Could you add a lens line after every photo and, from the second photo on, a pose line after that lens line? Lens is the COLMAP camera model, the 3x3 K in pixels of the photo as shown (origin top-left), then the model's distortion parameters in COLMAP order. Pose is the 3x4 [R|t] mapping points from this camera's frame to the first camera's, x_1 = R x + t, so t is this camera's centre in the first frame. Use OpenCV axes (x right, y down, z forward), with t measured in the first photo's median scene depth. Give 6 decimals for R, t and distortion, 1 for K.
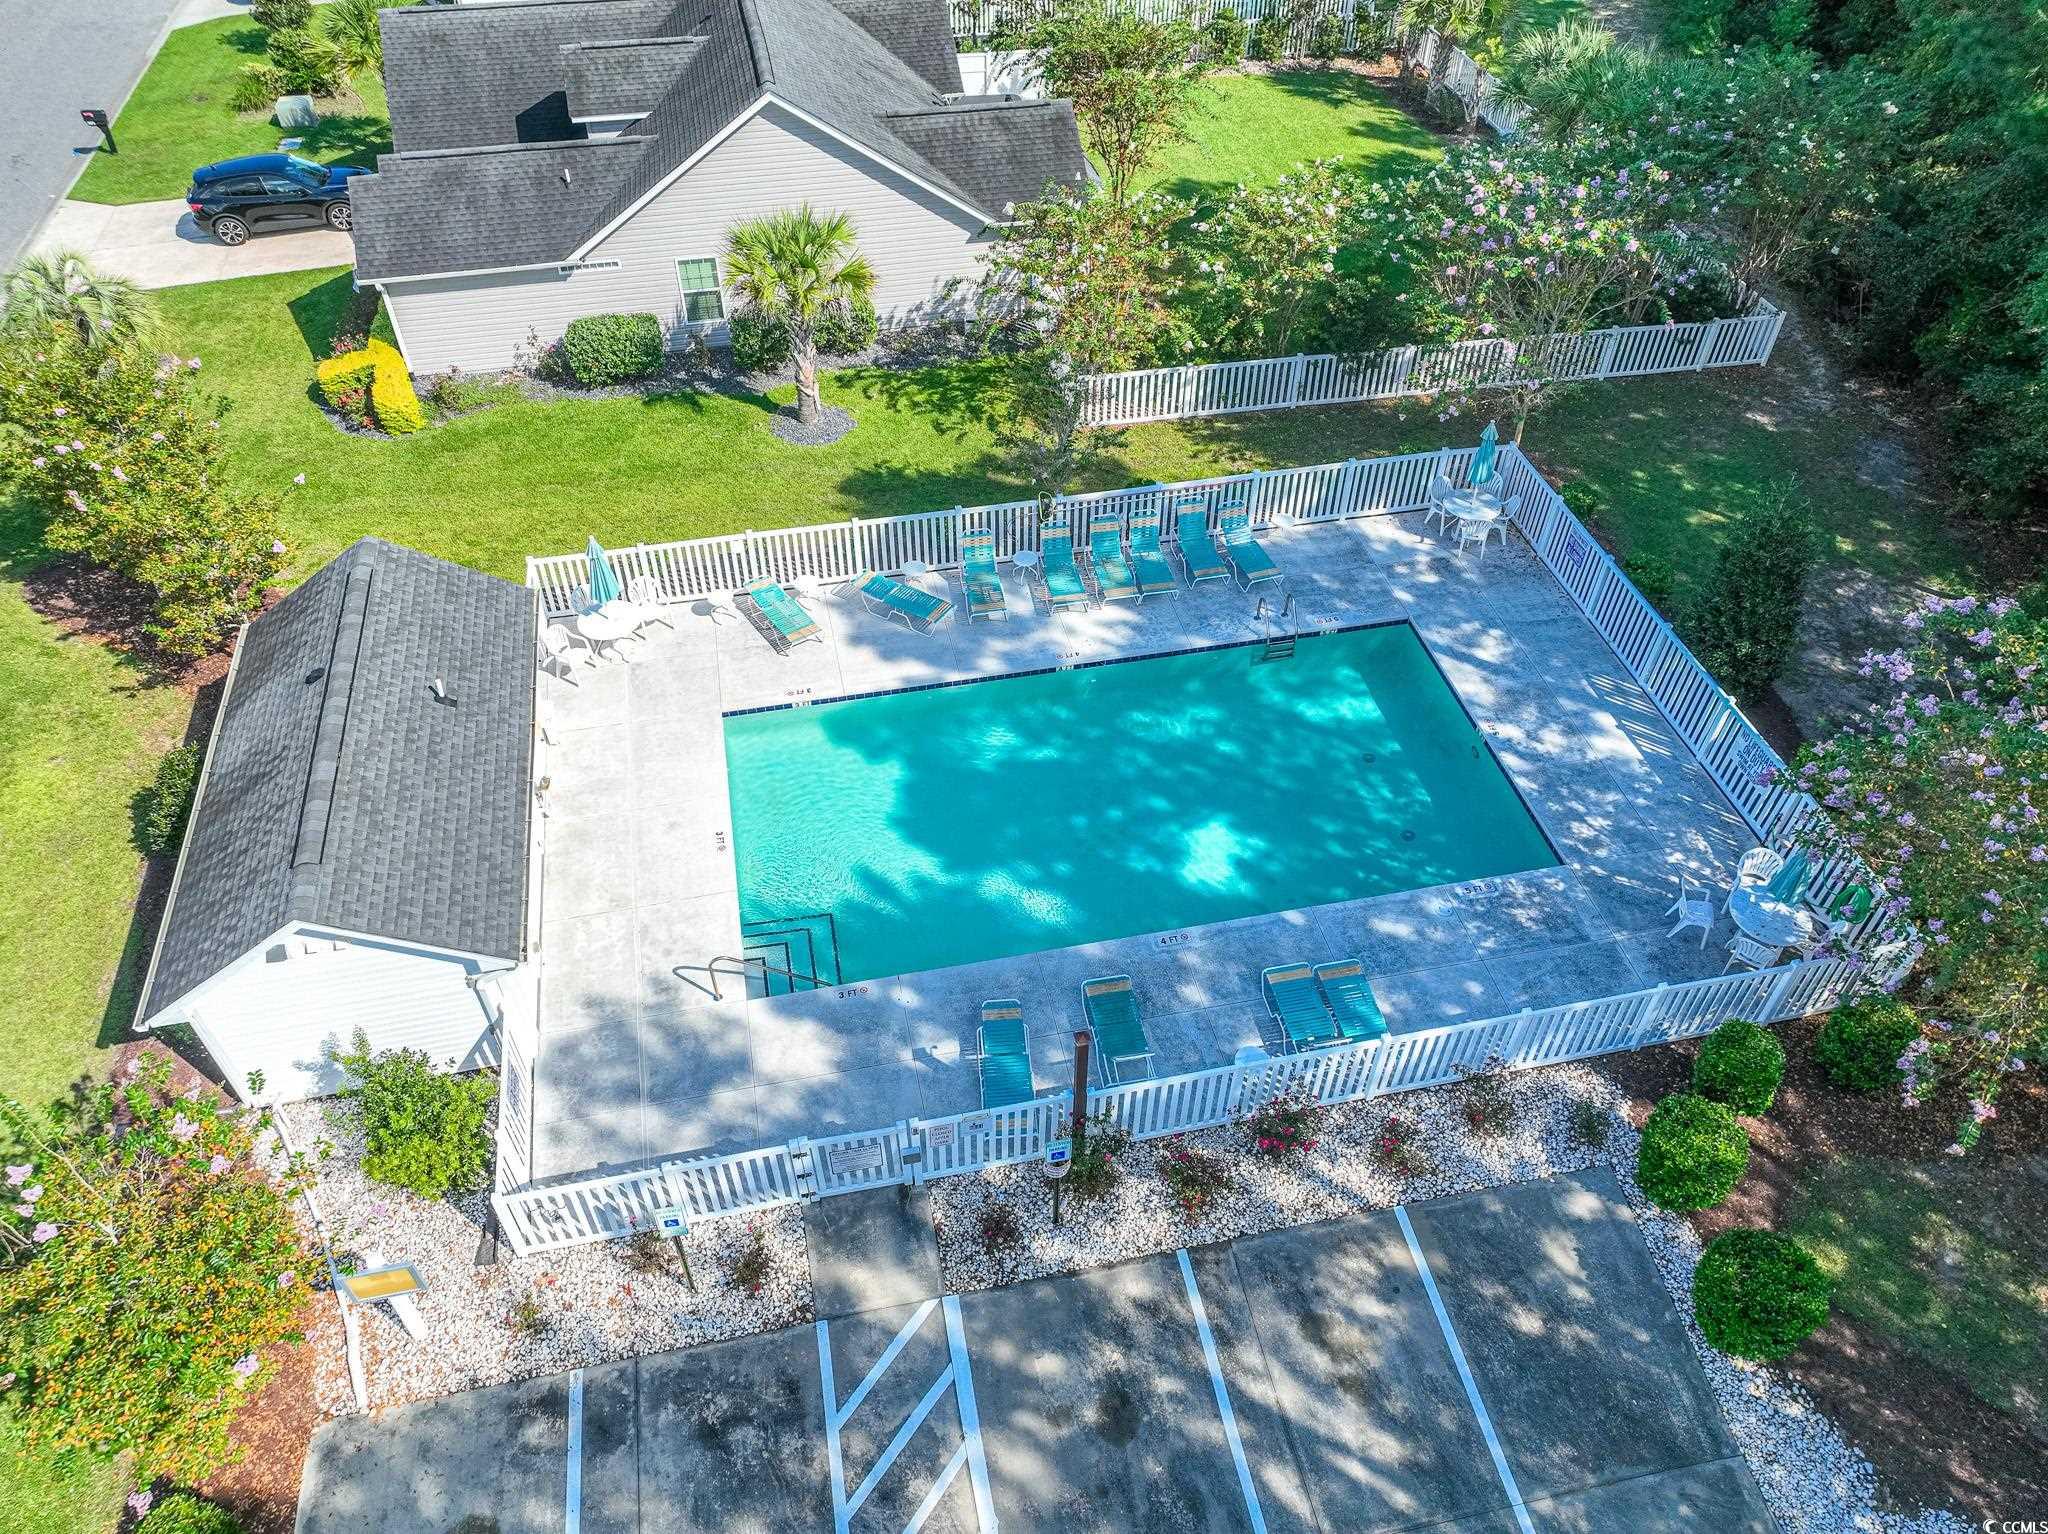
lens RADIAL K [[1545.5, 0, 1024.0], [0, 1545.5, 767.0], [0, 0, 1]] dist [0.011798, 0.005709]
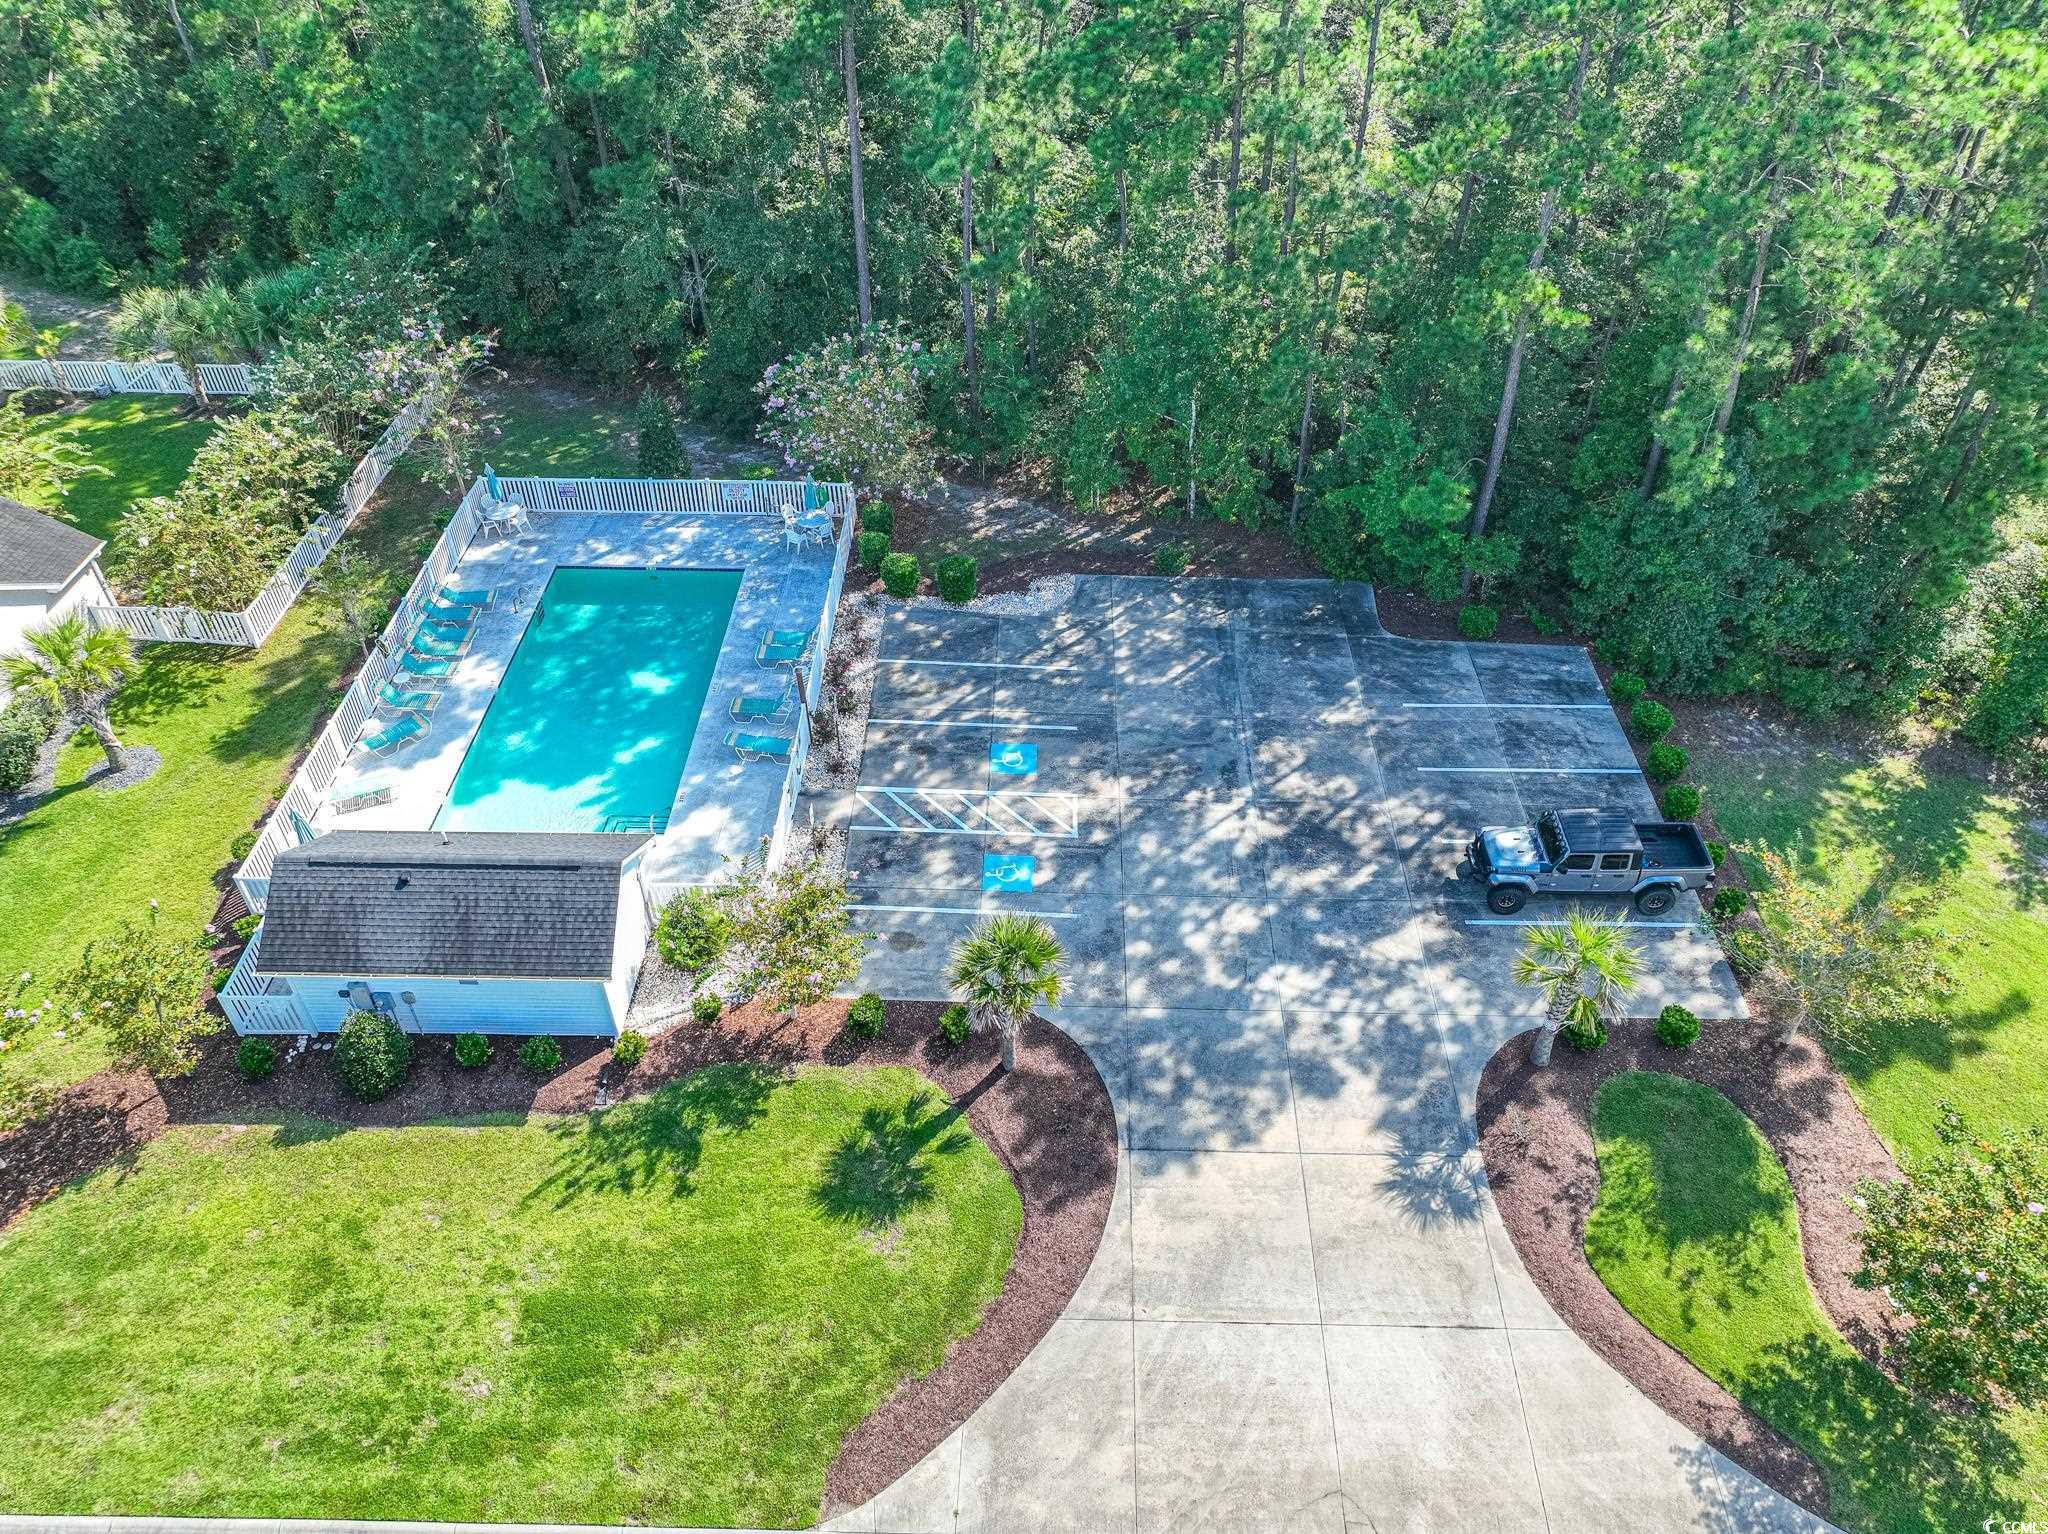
lens RADIAL K [[1545.5, 0, 1024.0], [0, 1545.5, 767.0], [0, 0, 1]] dist [0.011798, 0.005709]
pose [[0.228200, -0.641080, 0.732762, -1.506392], [0.658773, 0.655844, 0.368629, -0.335526], [-0.716898, 0.398603, 0.571990, -0.475034]]
